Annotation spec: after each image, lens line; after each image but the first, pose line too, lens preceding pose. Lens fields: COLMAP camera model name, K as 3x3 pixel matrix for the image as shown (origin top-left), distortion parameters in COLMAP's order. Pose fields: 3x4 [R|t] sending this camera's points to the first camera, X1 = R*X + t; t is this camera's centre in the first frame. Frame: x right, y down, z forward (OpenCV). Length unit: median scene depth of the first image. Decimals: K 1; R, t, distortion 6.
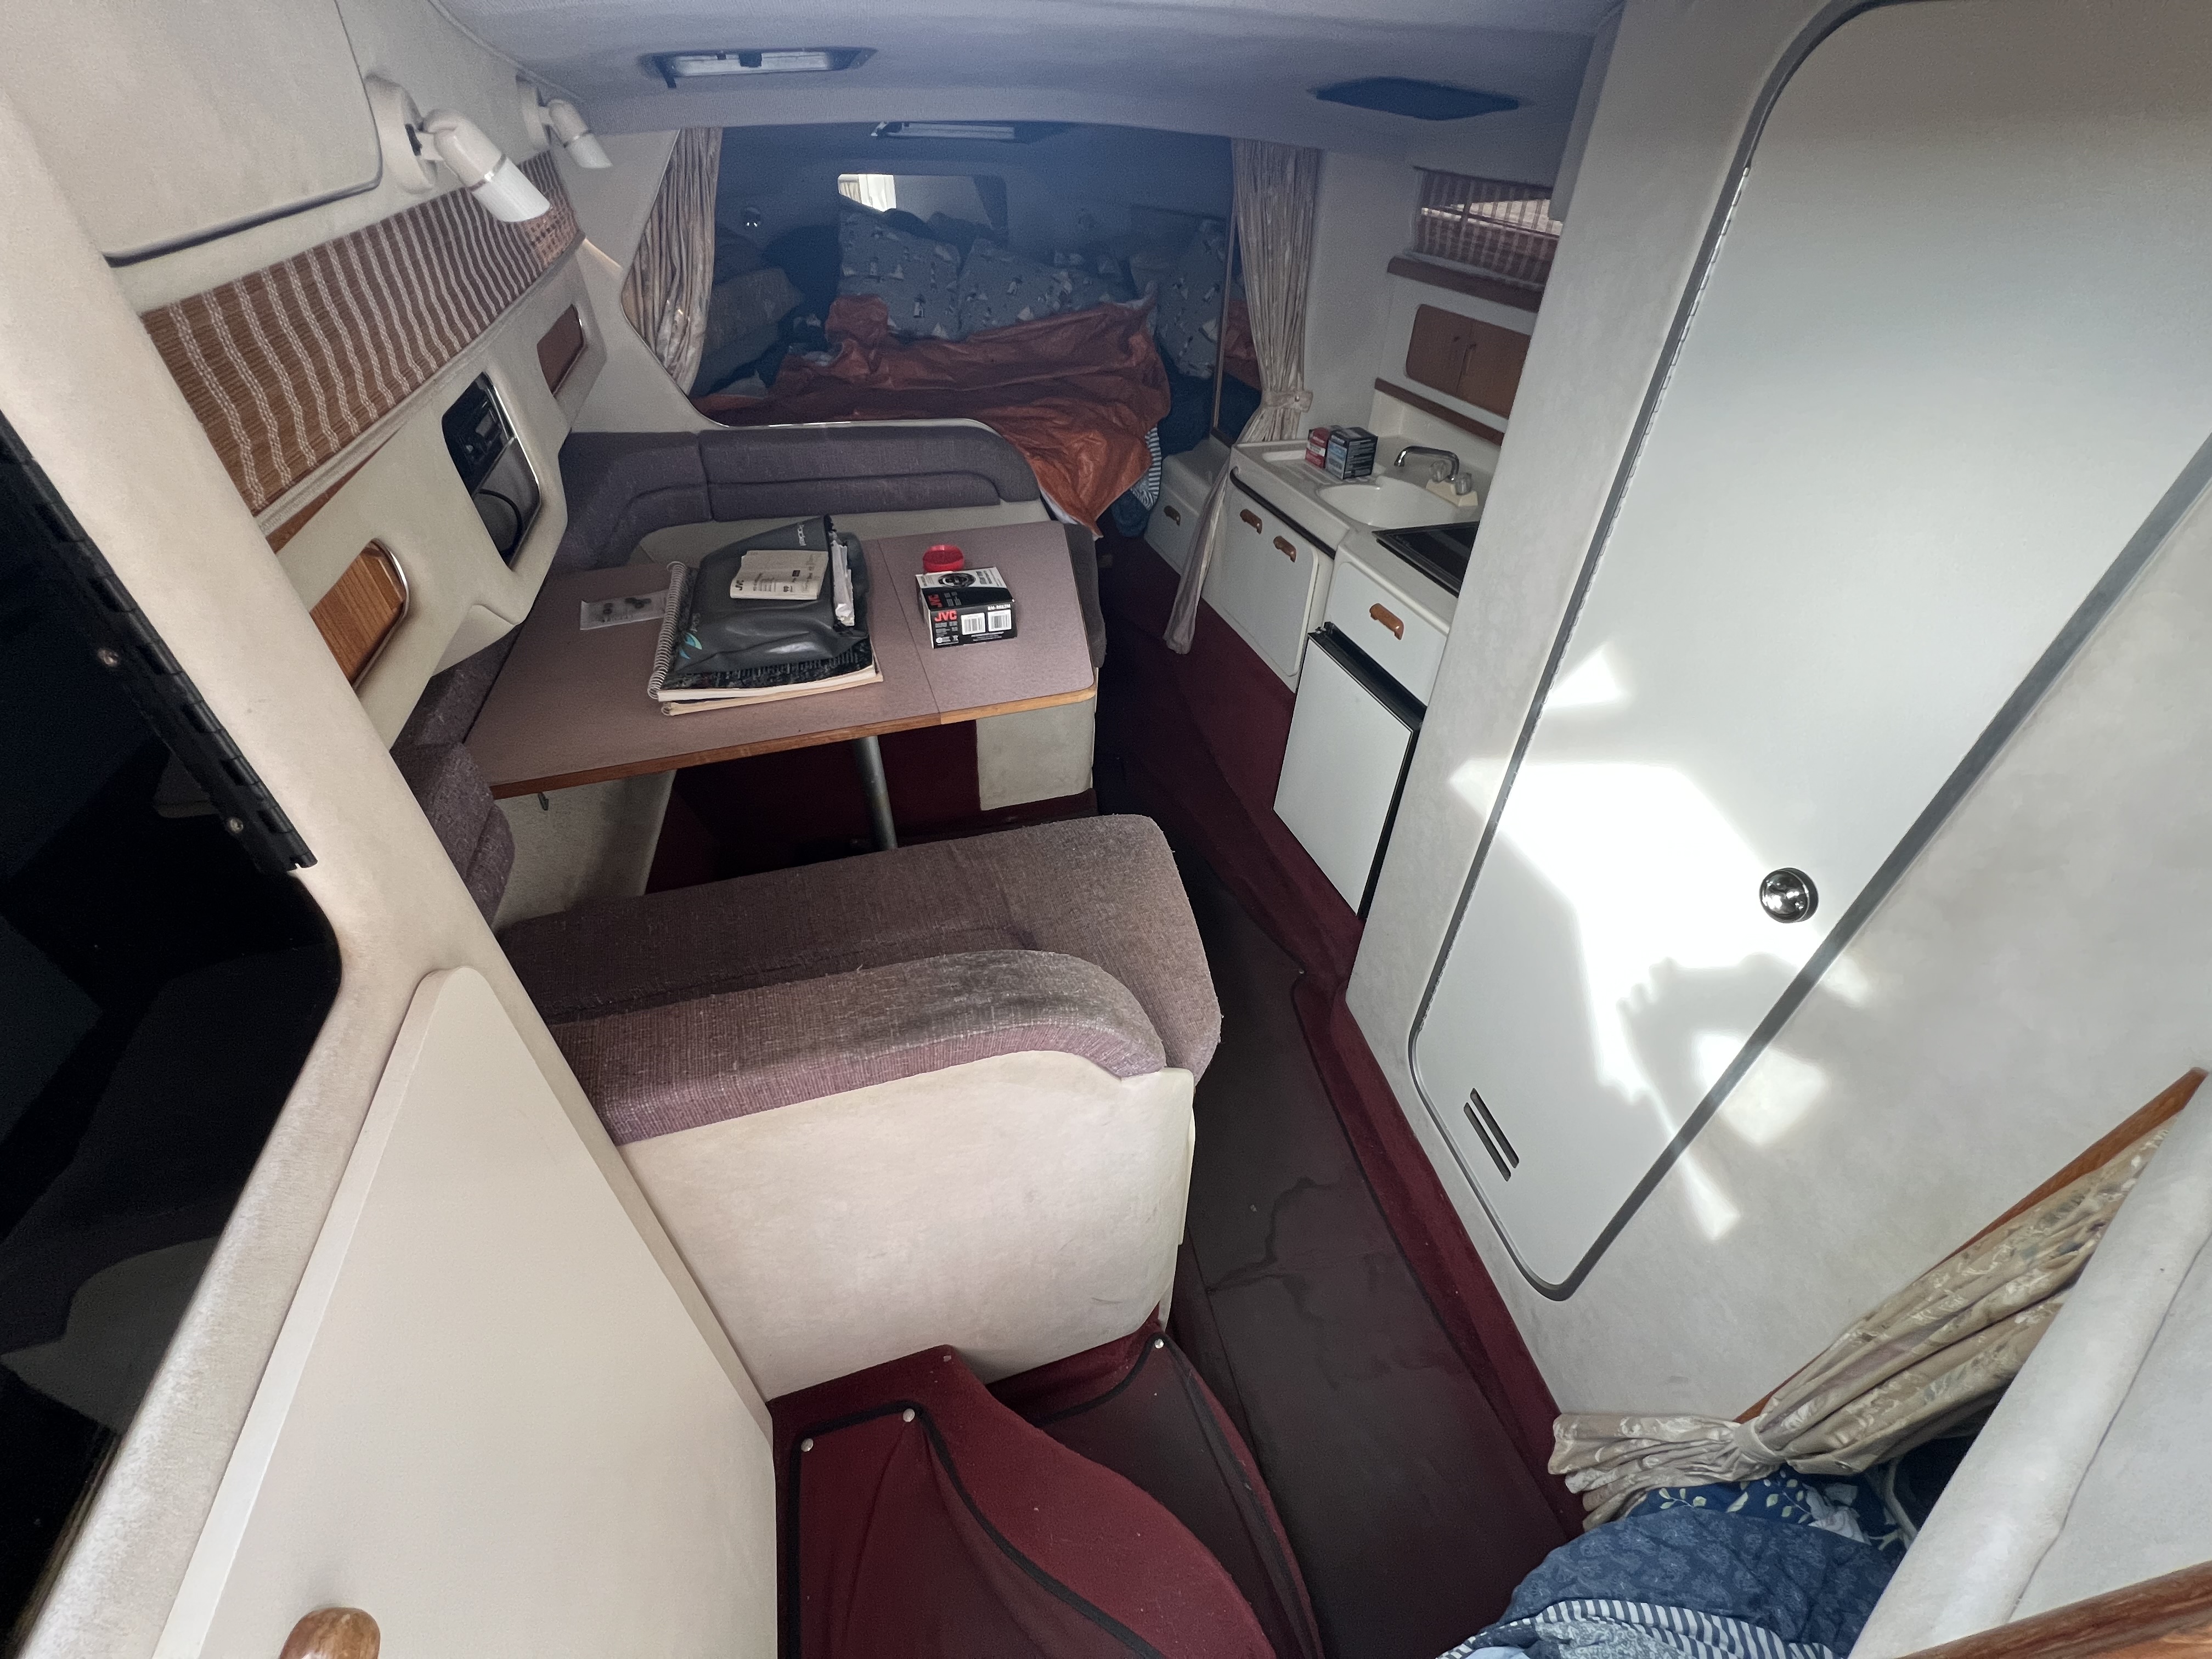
lens RADIAL K [[894.8, 0, 1104.8], [0, 894.8, 823.7], [0, 0, 1]] dist [-0.001159, 0.000657]
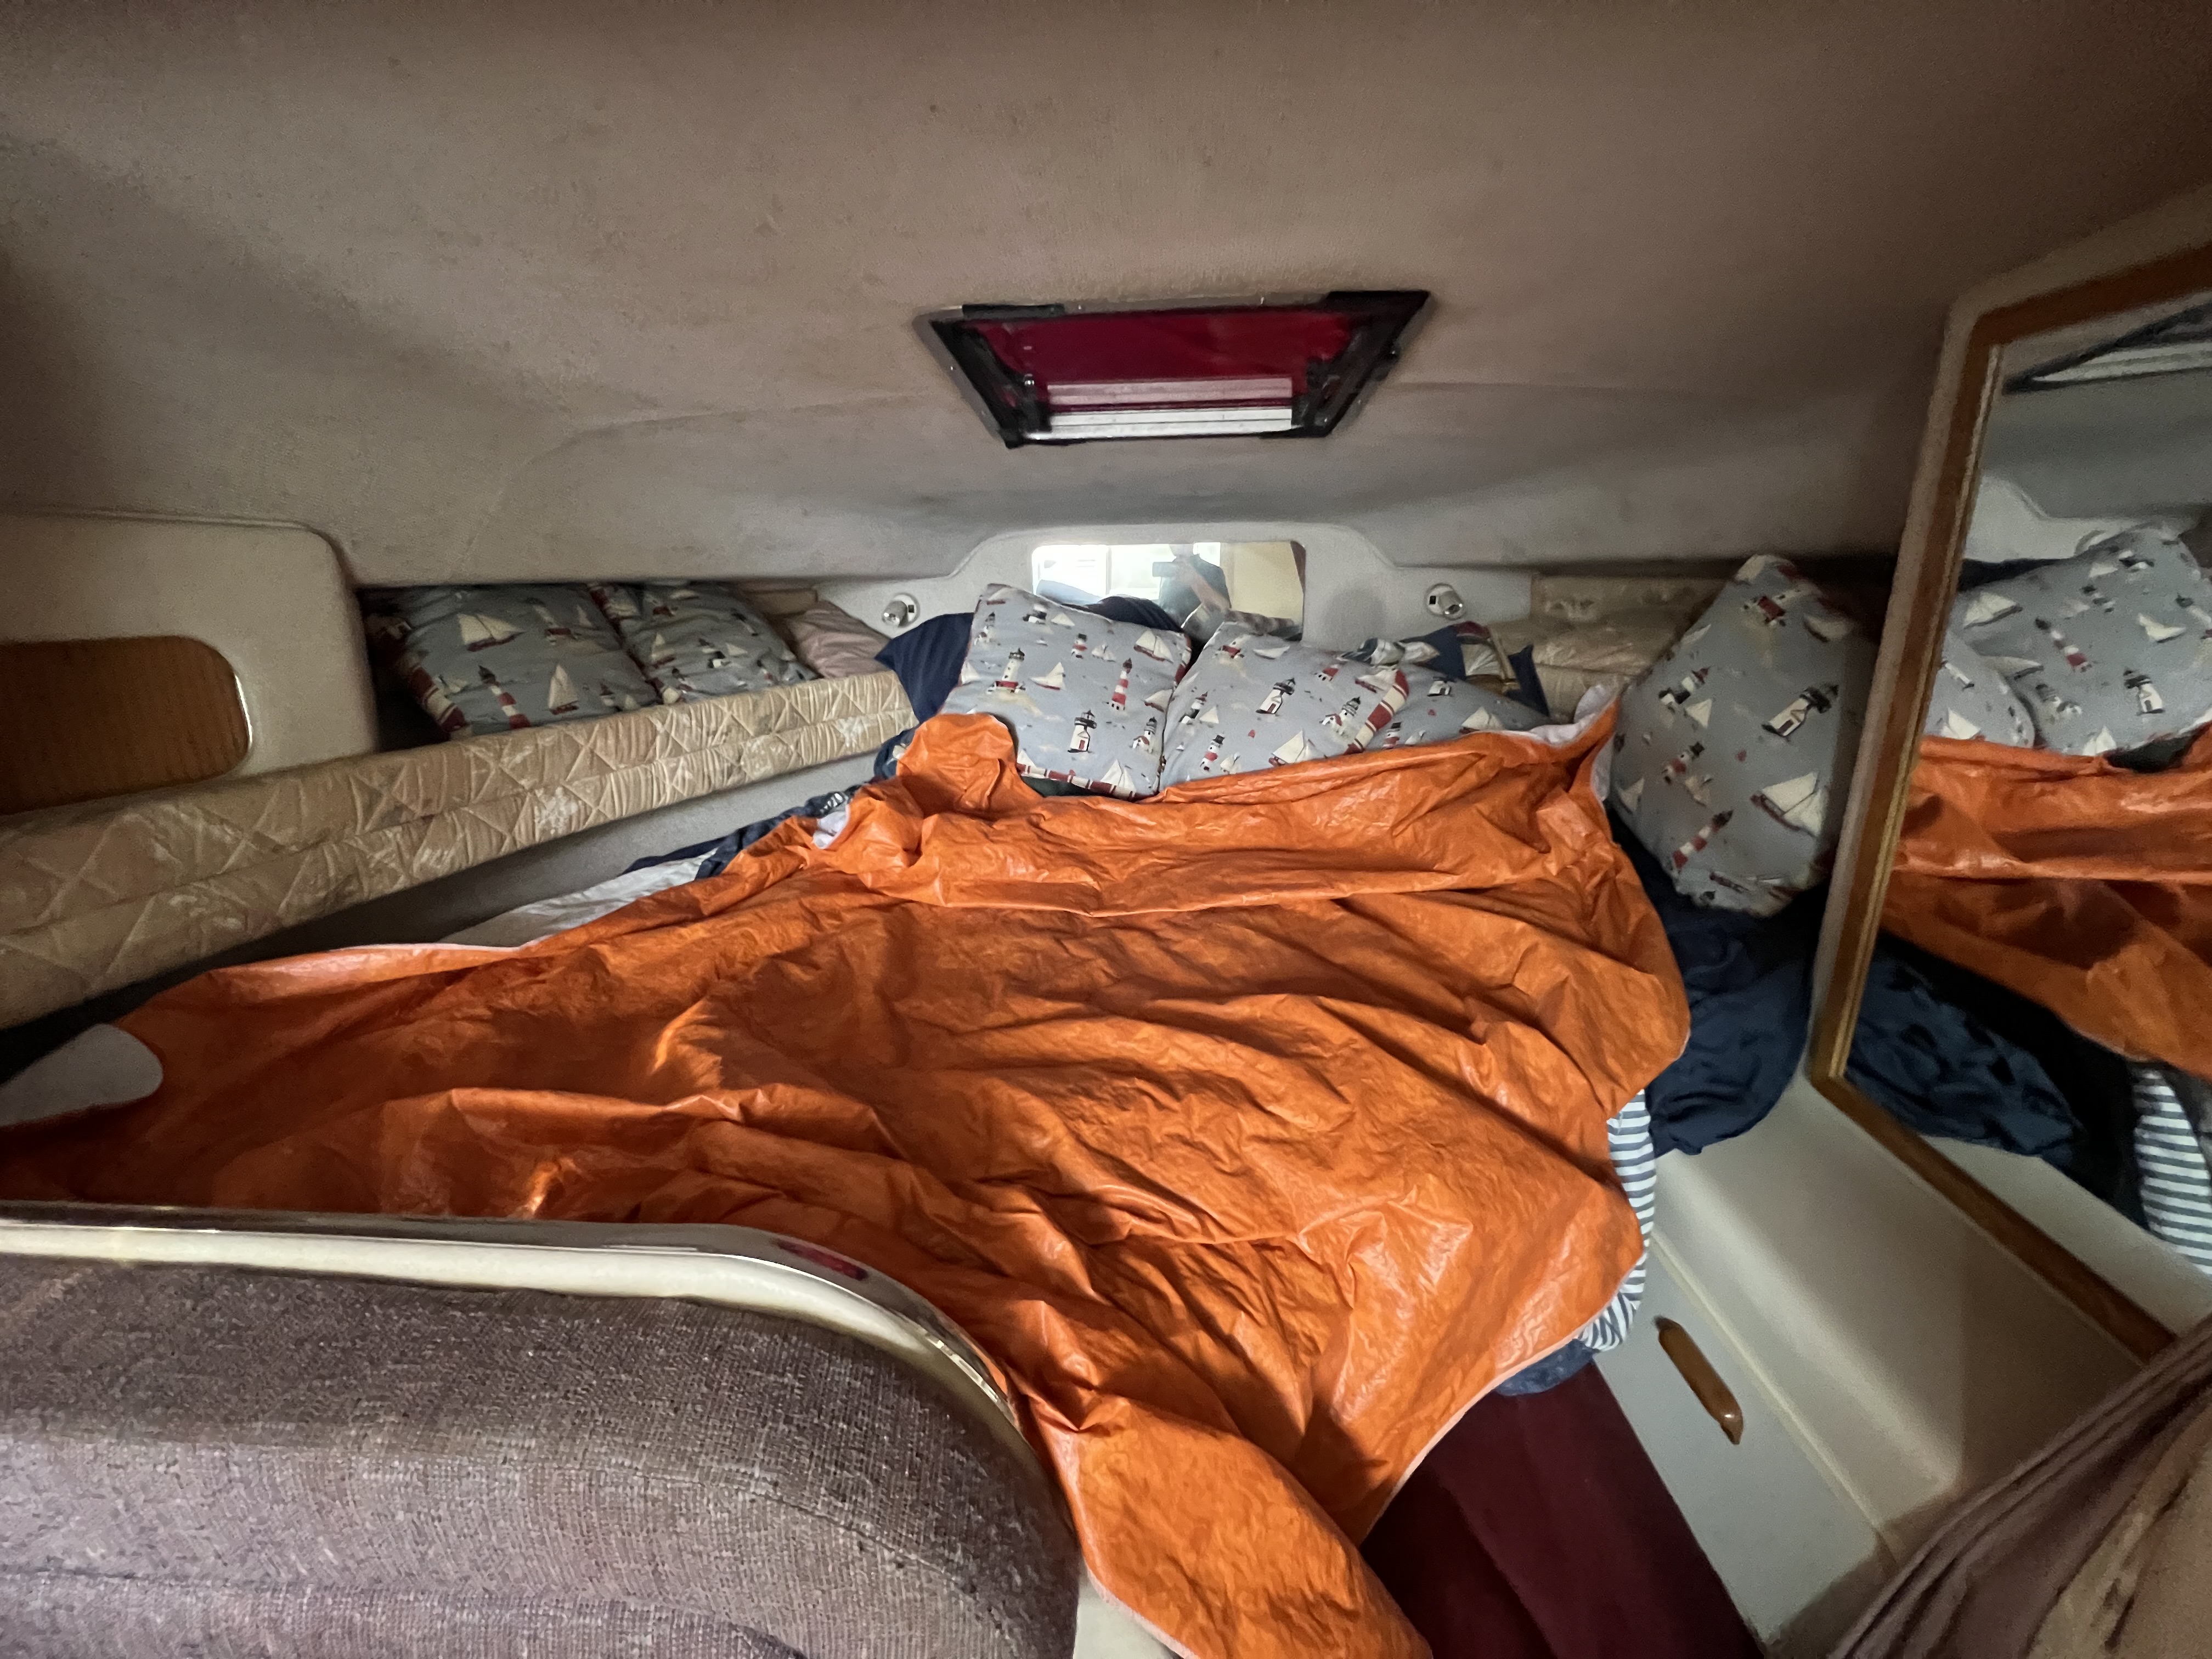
lens RADIAL K [[894.8, 0, 1104.8], [0, 894.8, 823.7], [0, 0, 1]] dist [-0.001159, 0.000657]
pose [[0.928181, 0.049795, -0.368782, -0.005869], [-0.190166, 0.915307, -0.355036, -0.367604], [0.319869, 0.399667, 0.859040, 0.611769]]
